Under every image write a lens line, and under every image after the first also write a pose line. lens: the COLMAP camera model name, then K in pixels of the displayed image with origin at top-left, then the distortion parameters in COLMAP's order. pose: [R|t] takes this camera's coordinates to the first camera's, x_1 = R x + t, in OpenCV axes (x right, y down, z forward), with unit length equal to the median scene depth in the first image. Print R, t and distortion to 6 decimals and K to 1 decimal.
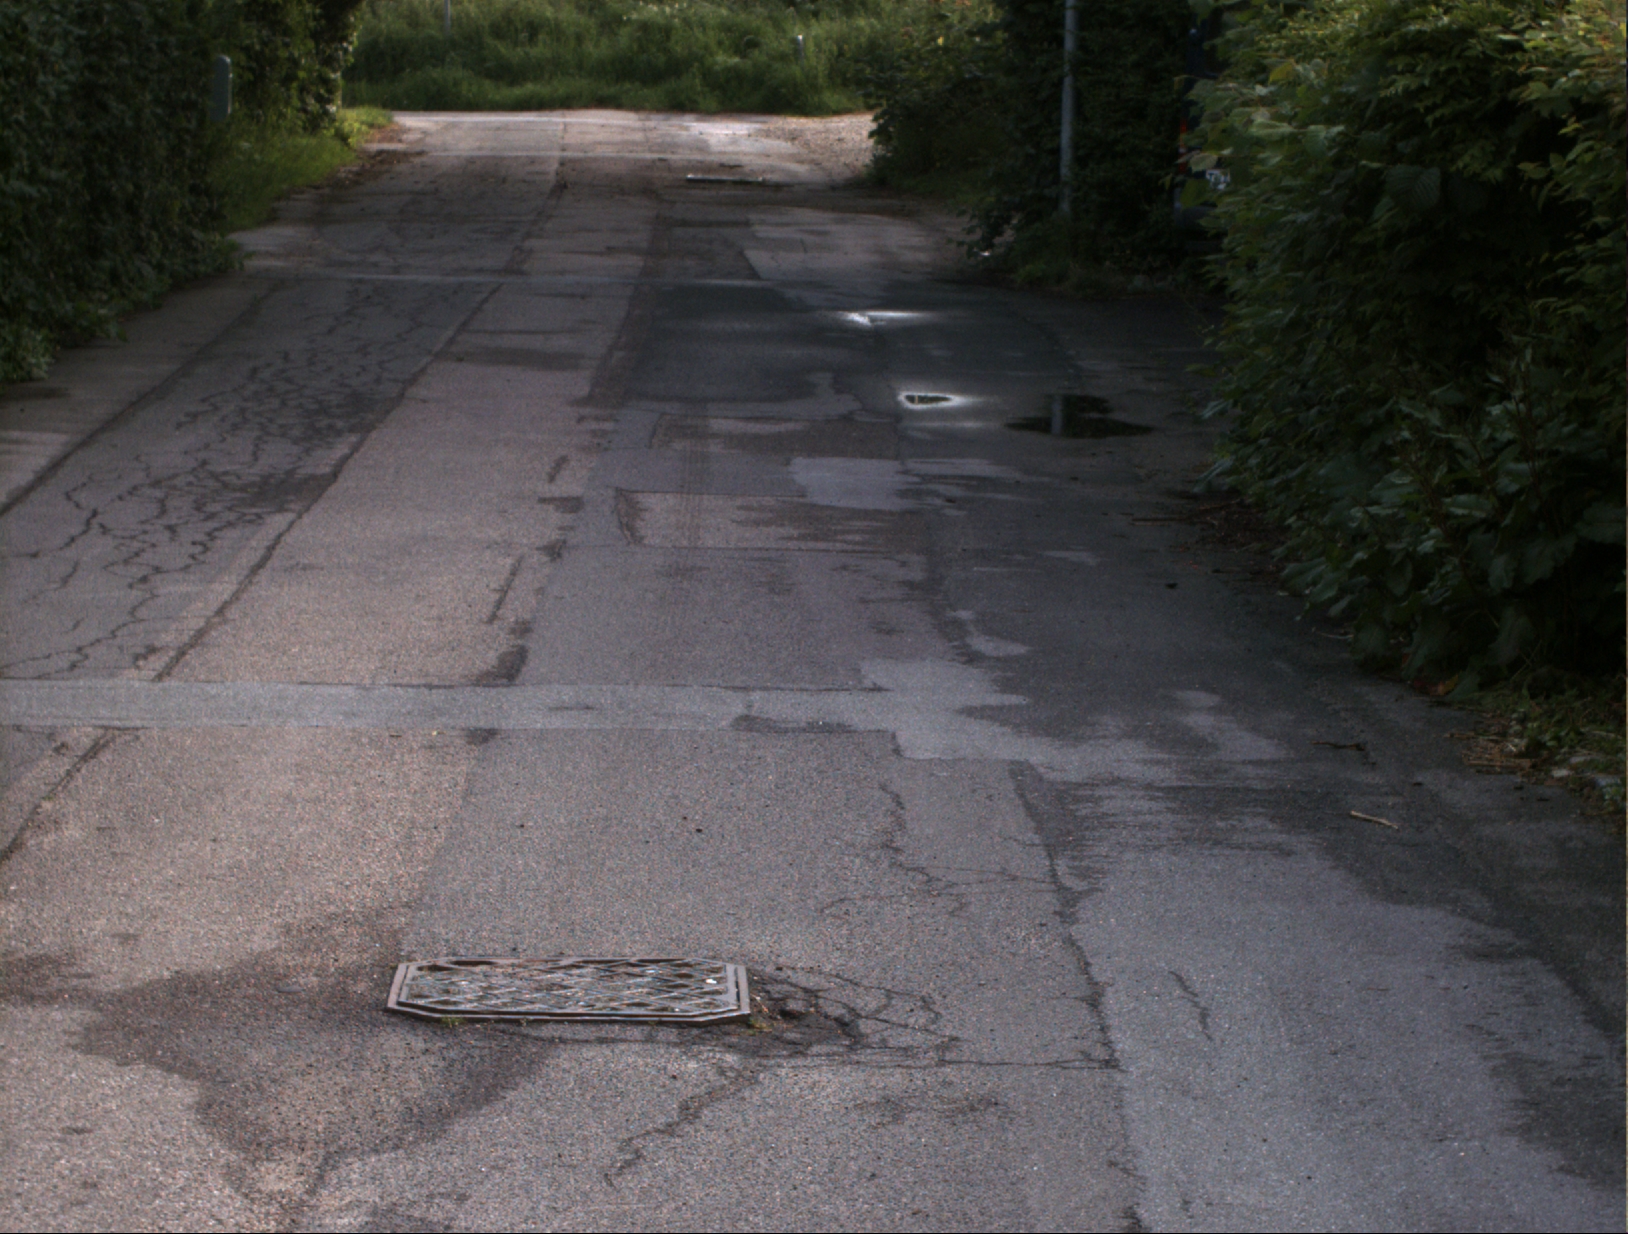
lens RADIAL K [[5570.2, 0, 814.0], [0, 5570.2, 617.0], [0, 0, 1]] dist [-0.312045, 0.224328]
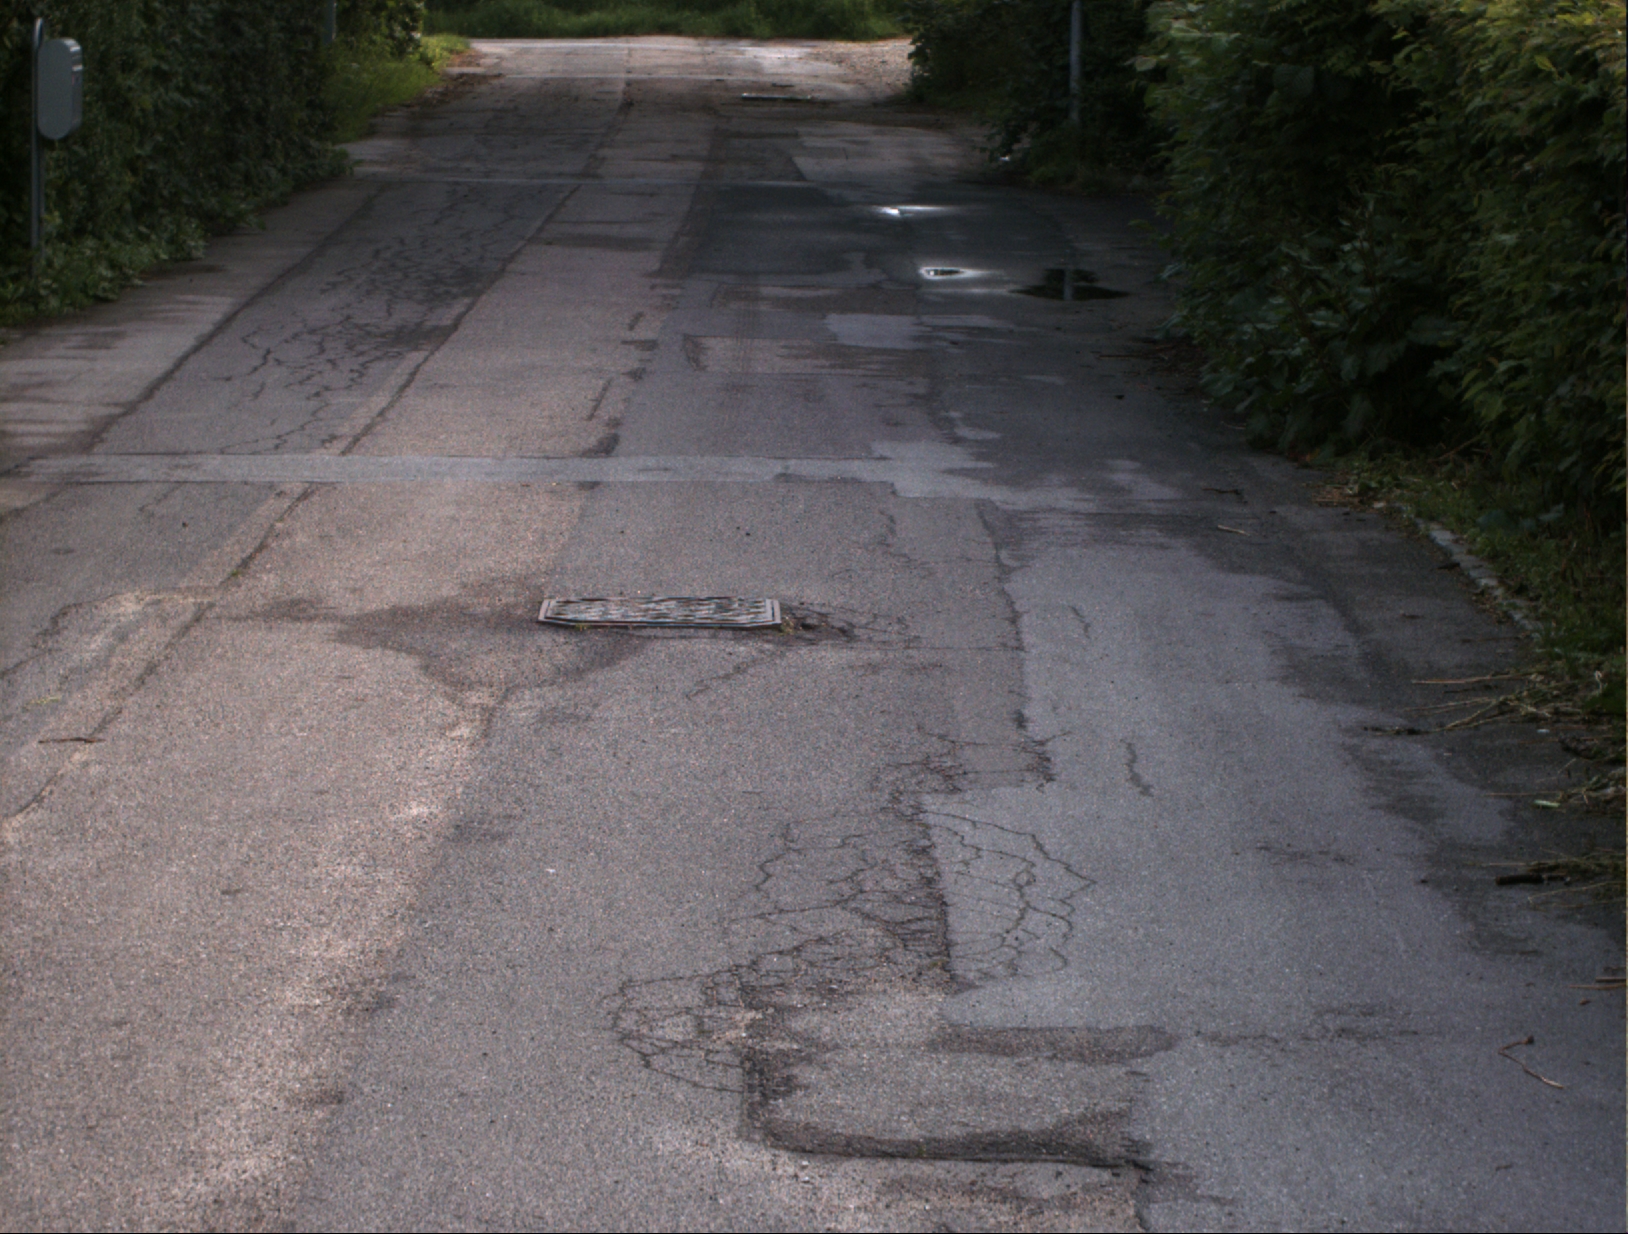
lens RADIAL K [[5570.2, 0, 814.0], [0, 5570.2, 617.0], [0, 0, 1]] dist [-0.312045, 0.224328]
pose [[0.999932, -0.004543, -0.010781, 0.006126], [0.004679, 0.999909, 0.012636, 0.023002], [0.010723, -0.012686, 0.999862, -0.225579]]
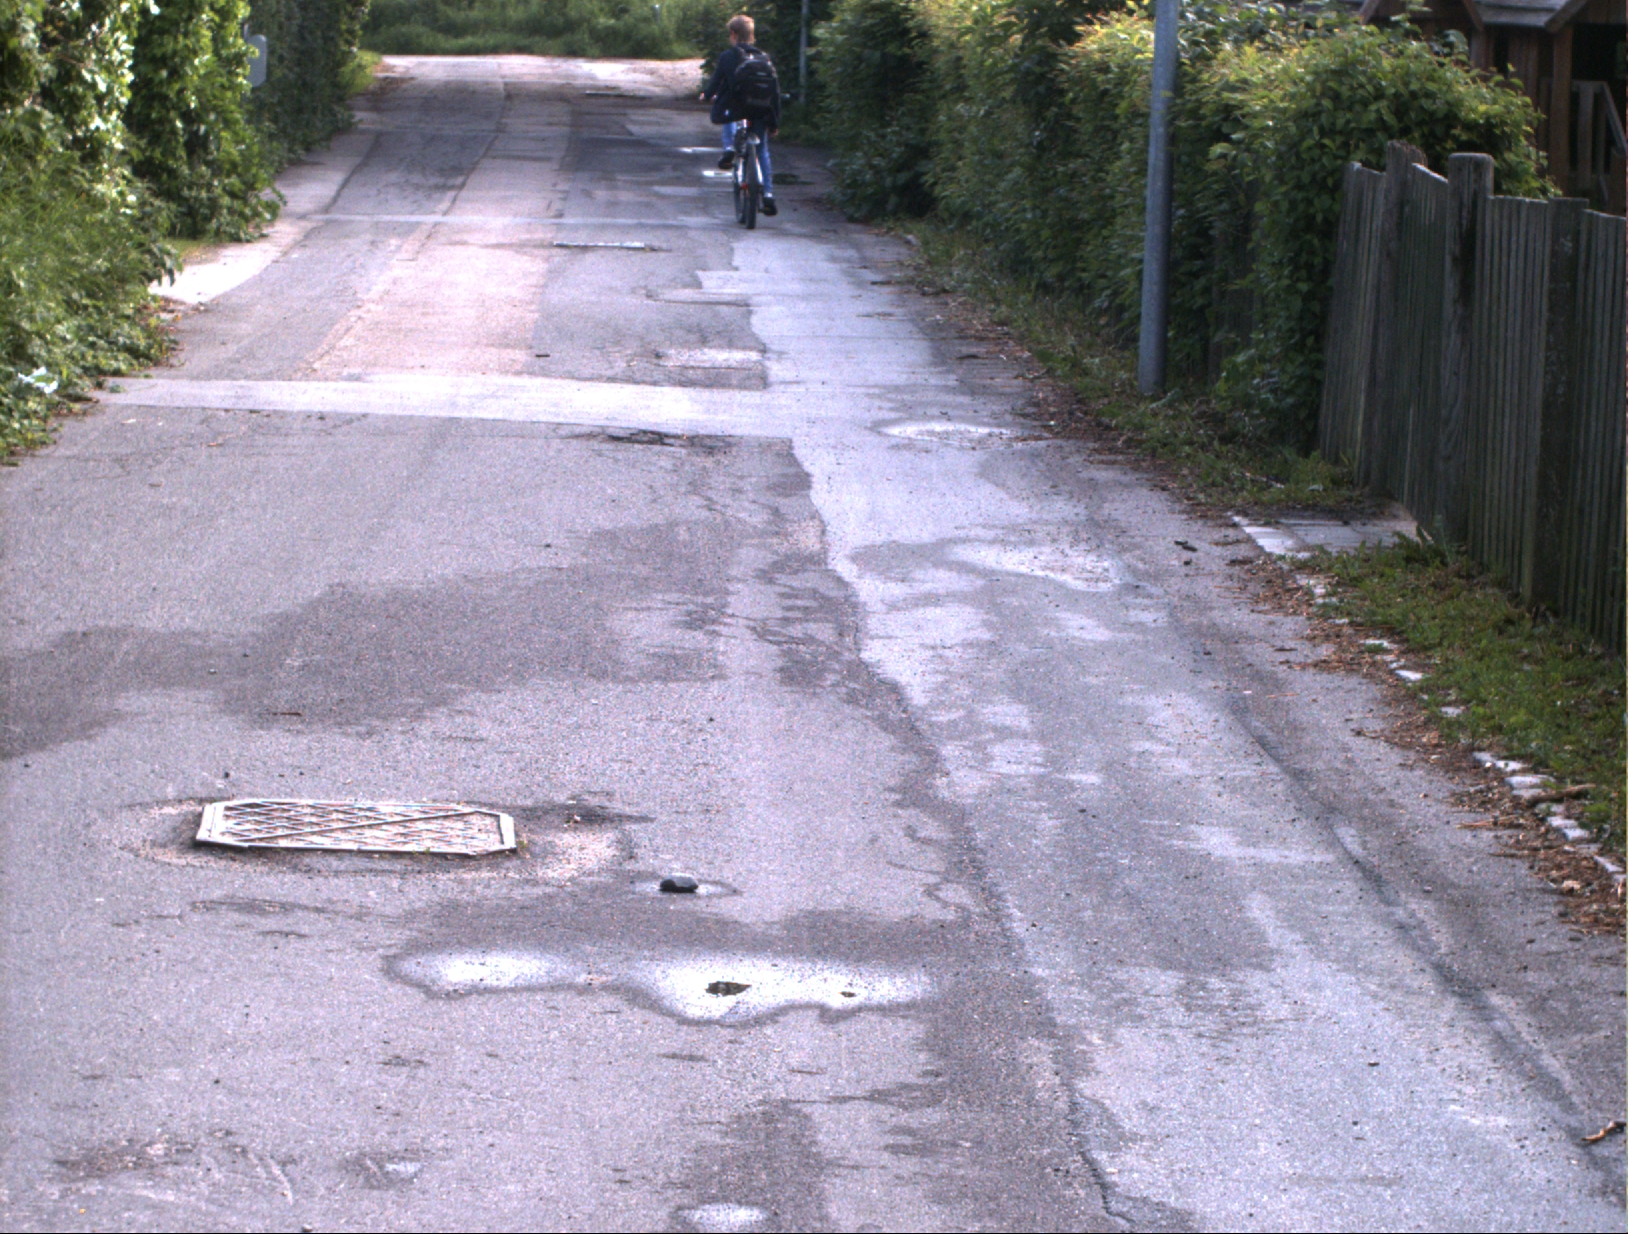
lens RADIAL K [[5570.2, 0, 814.0], [0, 5570.2, 617.0], [0, 0, 1]] dist [-0.312045, 0.224328]
pose [[0.999625, 0.006176, 0.026692, 0.002401], [-0.006316, 0.999967, 0.005190, 0.143137], [-0.026659, -0.005357, 0.999630, -1.361097]]
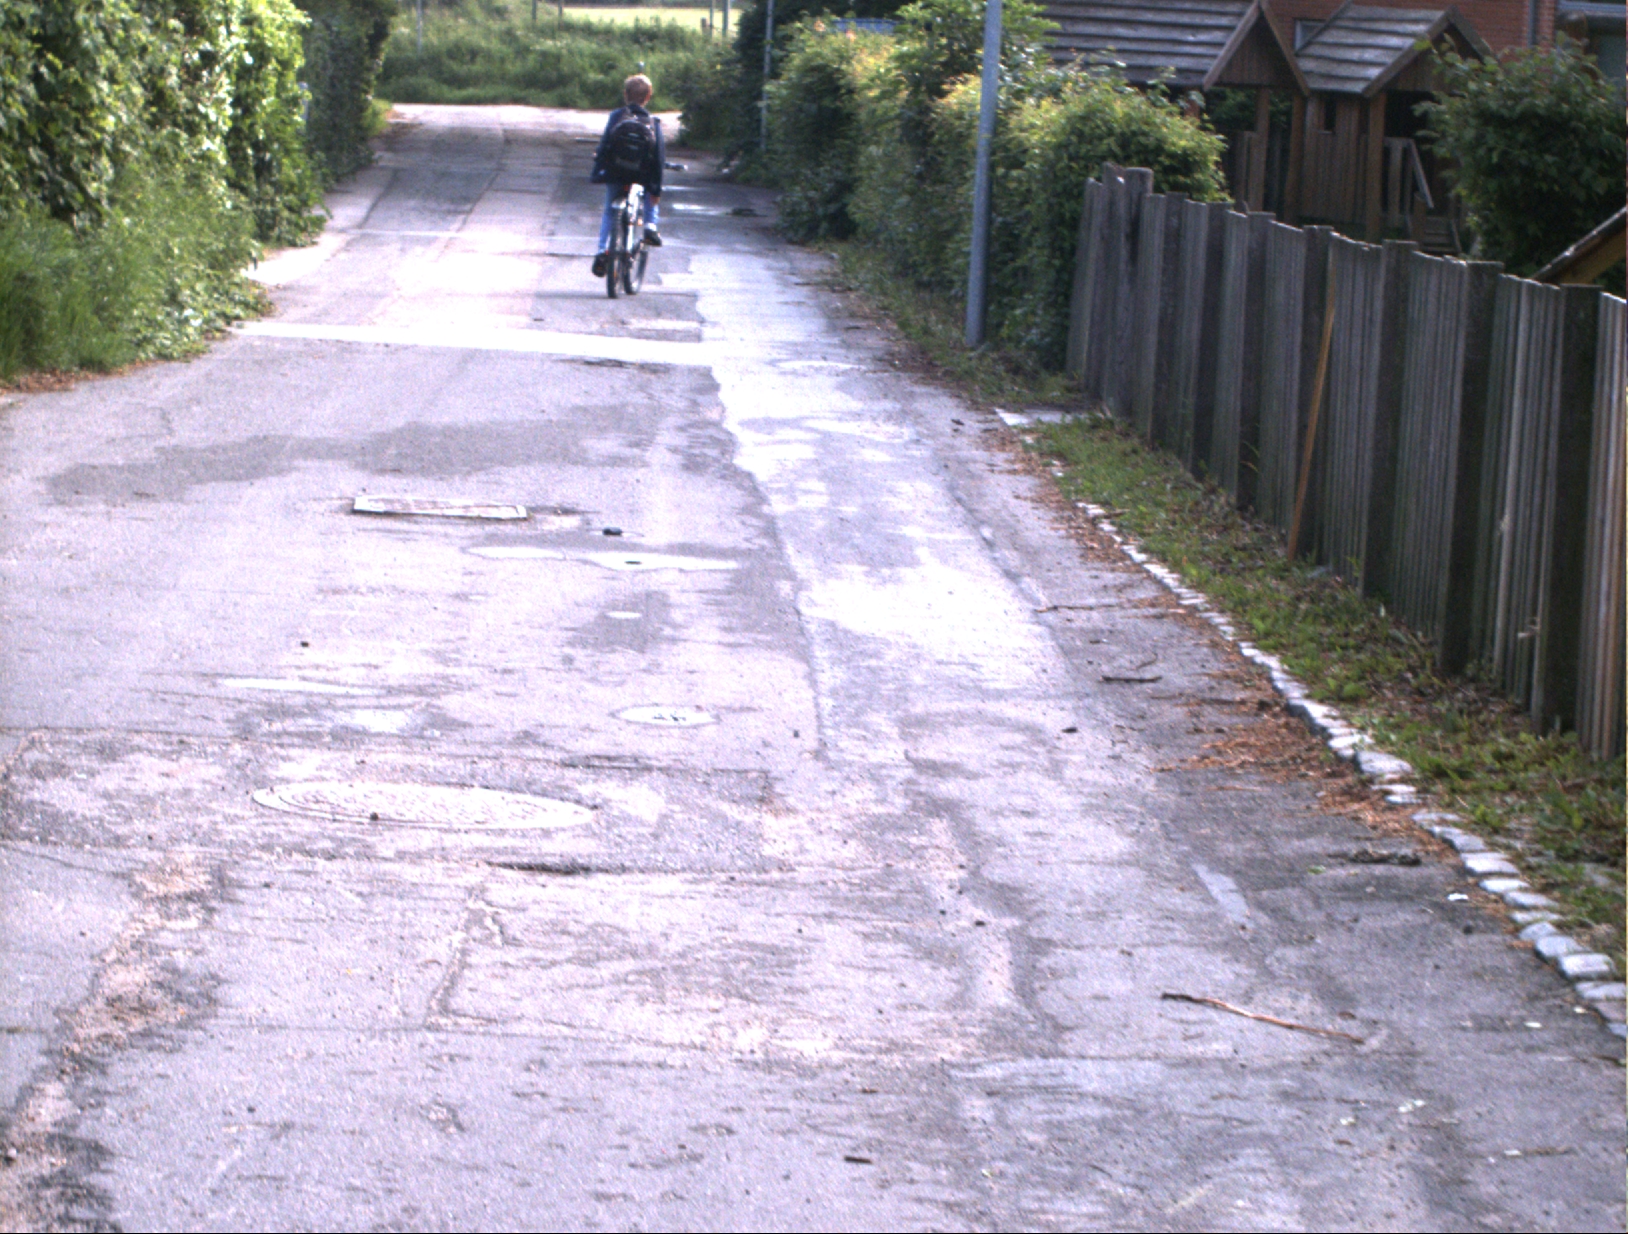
lens RADIAL K [[5570.2, 0, 814.0], [0, 5570.2, 617.0], [0, 0, 1]] dist [-0.312045, 0.224328]
pose [[0.999277, 0.023753, 0.029679, 0.010361], [-0.023599, 0.999706, -0.005516, 0.189825], [-0.029801, 0.004811, 0.999544, -1.815422]]
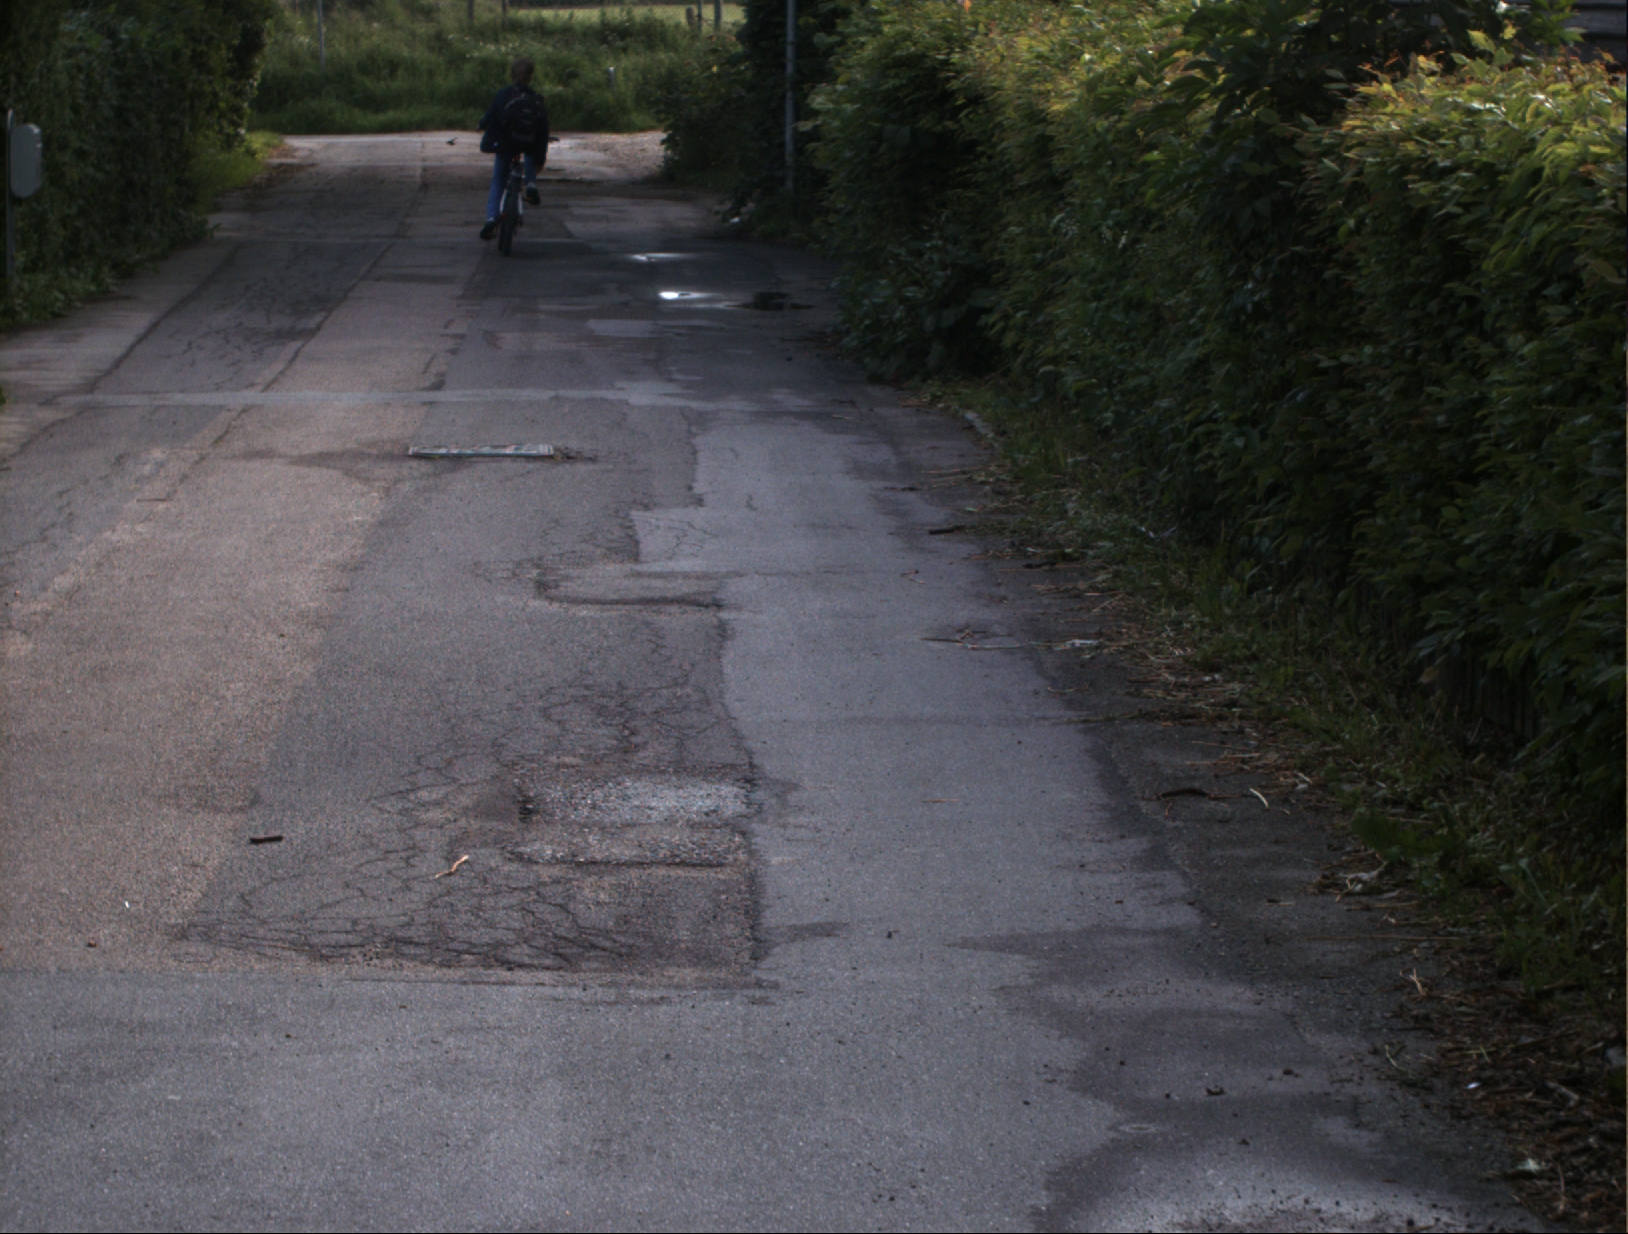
lens RADIAL K [[5570.2, 0, 814.0], [0, 5570.2, 617.0], [0, 0, 1]] dist [-0.312045, 0.224328]
pose [[0.999397, -0.019959, 0.028419, 0.014913], [0.020120, 0.999783, -0.005390, 0.072652], [-0.028305, 0.005958, 0.999582, -0.681720]]
